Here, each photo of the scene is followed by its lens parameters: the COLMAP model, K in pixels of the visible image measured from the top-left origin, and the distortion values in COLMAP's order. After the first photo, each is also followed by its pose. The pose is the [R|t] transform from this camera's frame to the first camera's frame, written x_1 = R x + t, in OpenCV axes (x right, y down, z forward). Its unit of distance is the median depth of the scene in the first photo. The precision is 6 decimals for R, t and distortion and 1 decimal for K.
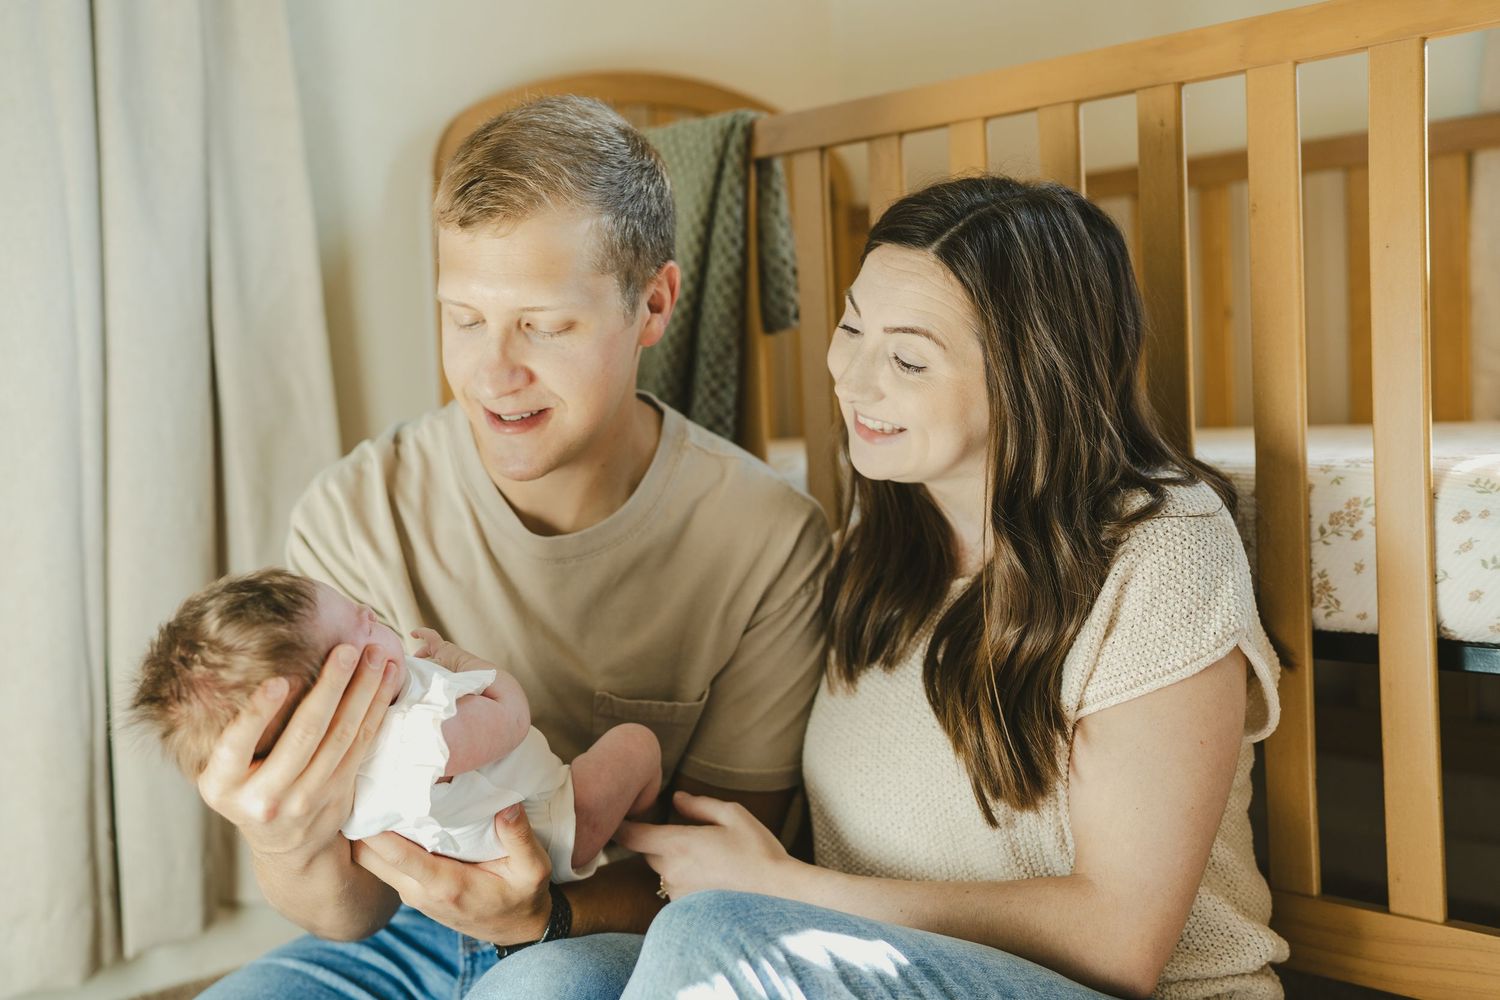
lens RADIAL K [[1864.1, 0, 750.0], [0, 1864.1, 500.0], [0, 0, 1]] dist [-0.156458, -0.012196]
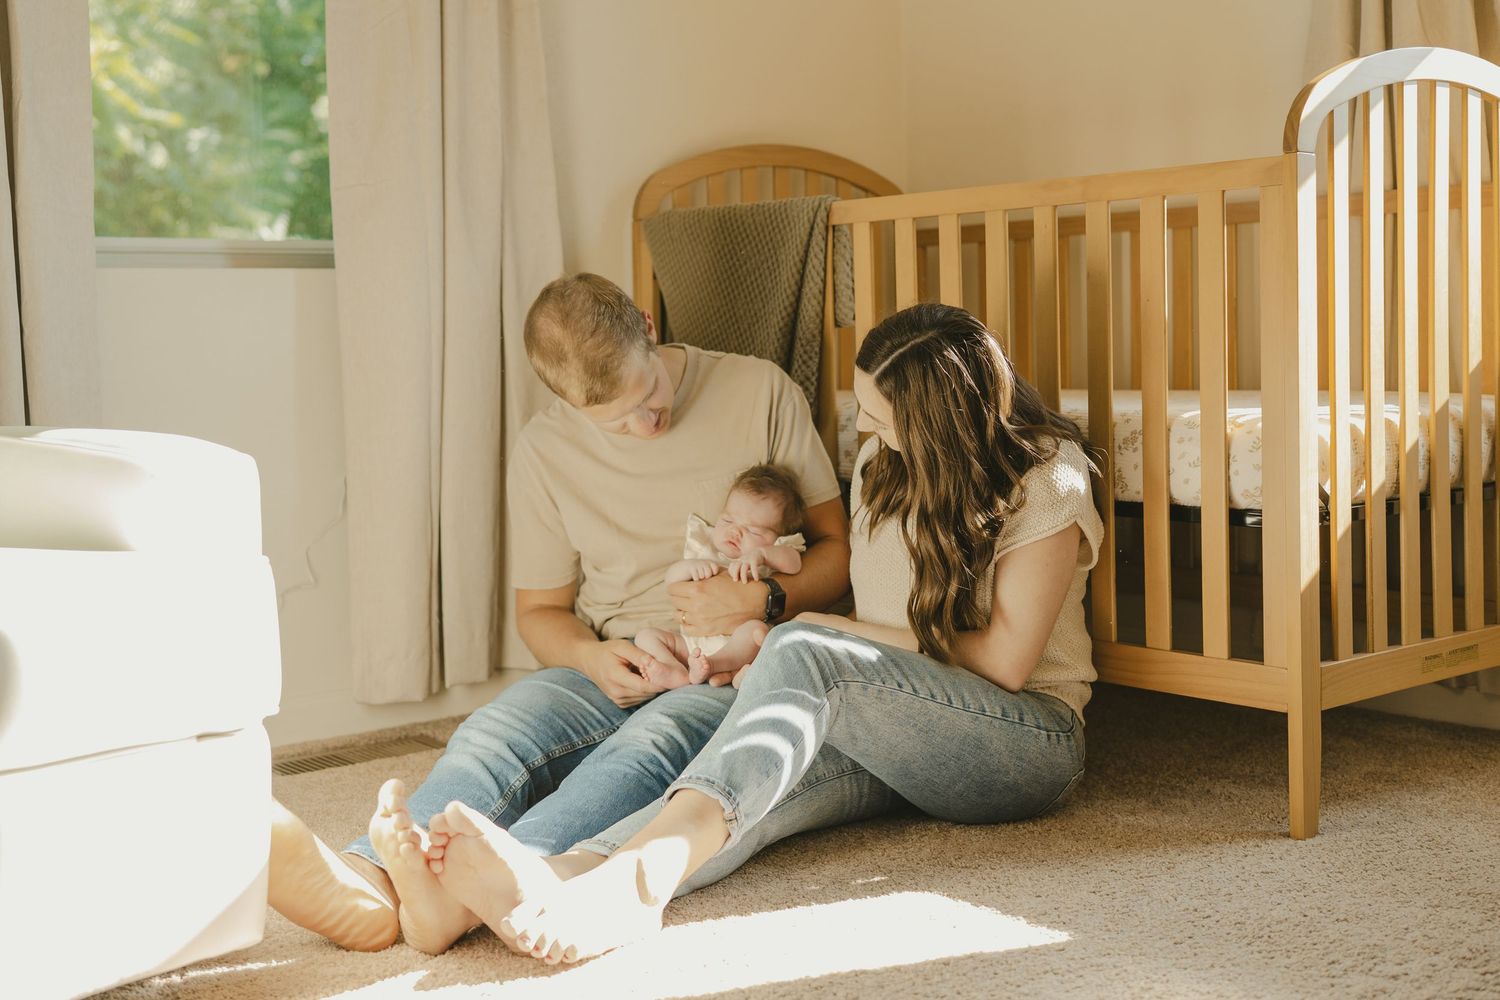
lens RADIAL K [[1864.1, 0, 750.0], [0, 1864.1, 500.0], [0, 0, 1]] dist [-0.156458, -0.012196]
pose [[0.997881, 0.027404, -0.059013, 0.035198], [-0.025417, 0.999093, 0.034171, 0.012082], [0.059896, -0.032599, 0.997672, -0.720003]]
